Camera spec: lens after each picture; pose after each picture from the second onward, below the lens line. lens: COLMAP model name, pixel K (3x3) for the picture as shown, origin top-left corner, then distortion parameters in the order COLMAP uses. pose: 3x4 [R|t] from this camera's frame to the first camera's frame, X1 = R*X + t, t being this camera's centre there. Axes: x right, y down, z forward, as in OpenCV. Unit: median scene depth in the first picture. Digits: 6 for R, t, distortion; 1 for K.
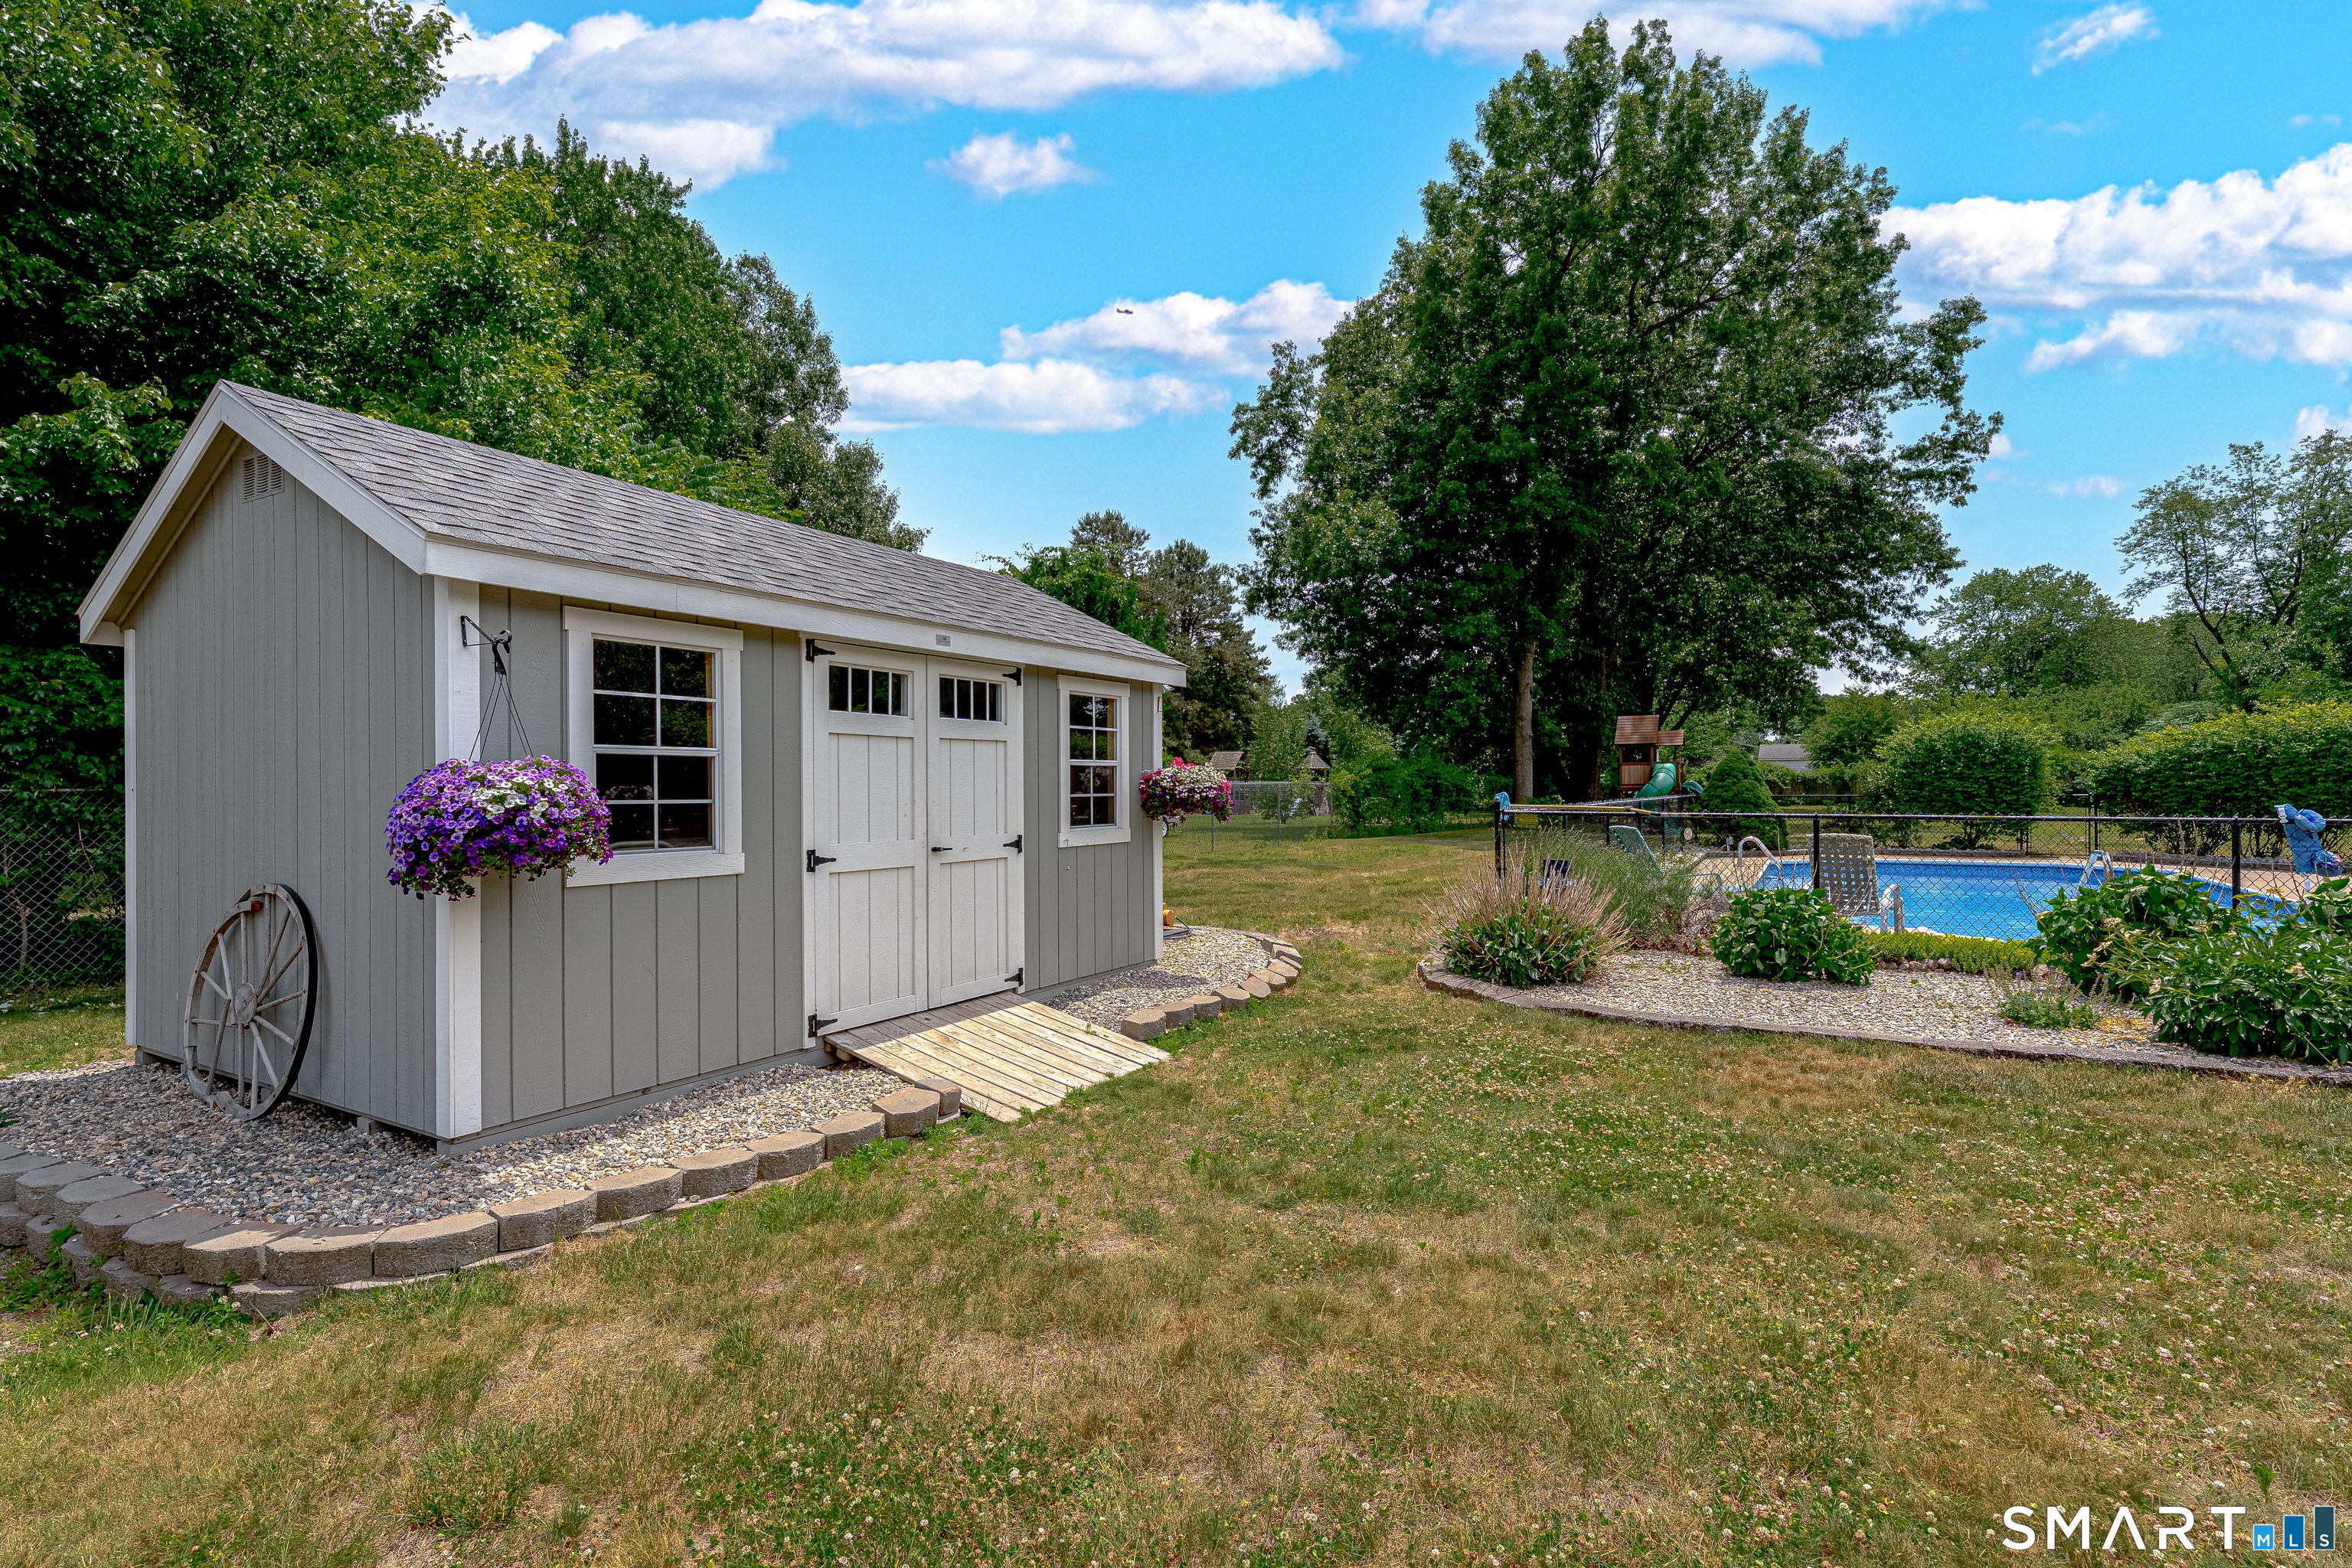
lens RADIAL K [[1128.4, 0, 1174.9], [0, 1128.4, 781.2], [0, 0, 1]] dist [0.004624, -0.000103]
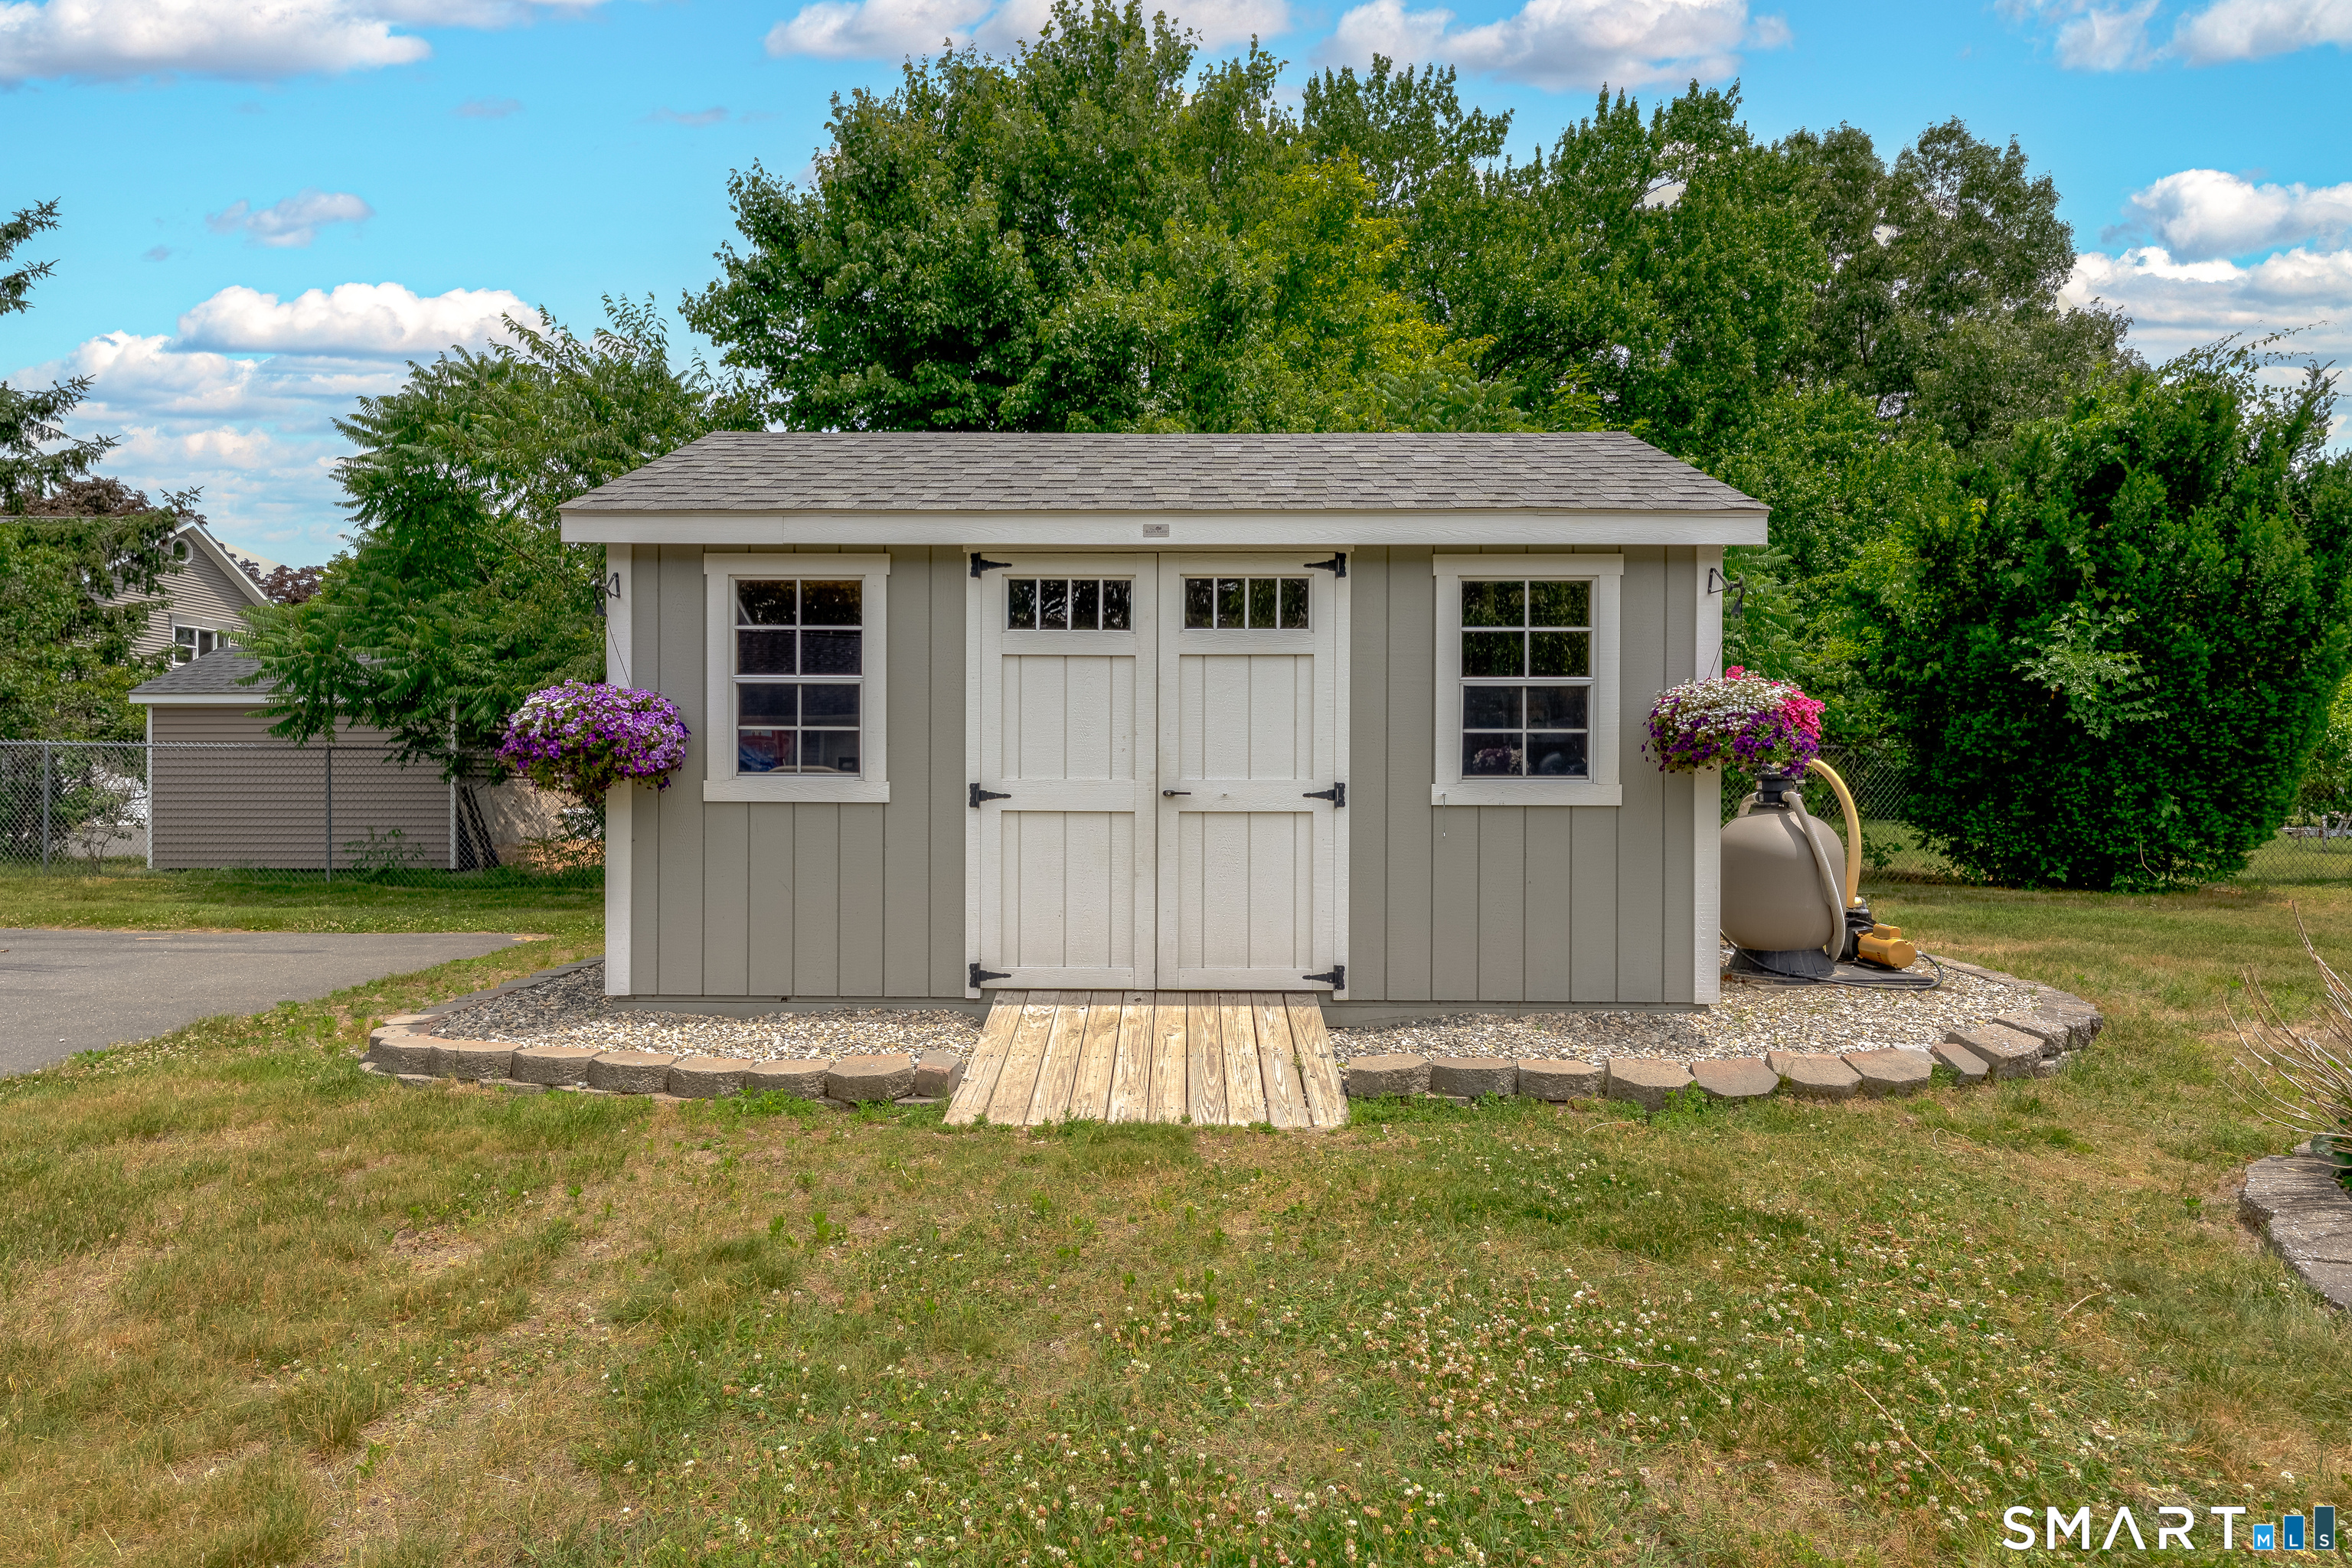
lens RADIAL K [[1147.0, 0, 1175.3], [0, 1147.0, 786.4], [0, 0, 1]] dist [0.005606, 0.001221]
pose [[0.496958, 0.011116, -0.867703, 0.524521], [-0.002674, 0.999933, 0.011279, 0.048534], [0.867770, -0.003285, 0.496955, 0.627755]]
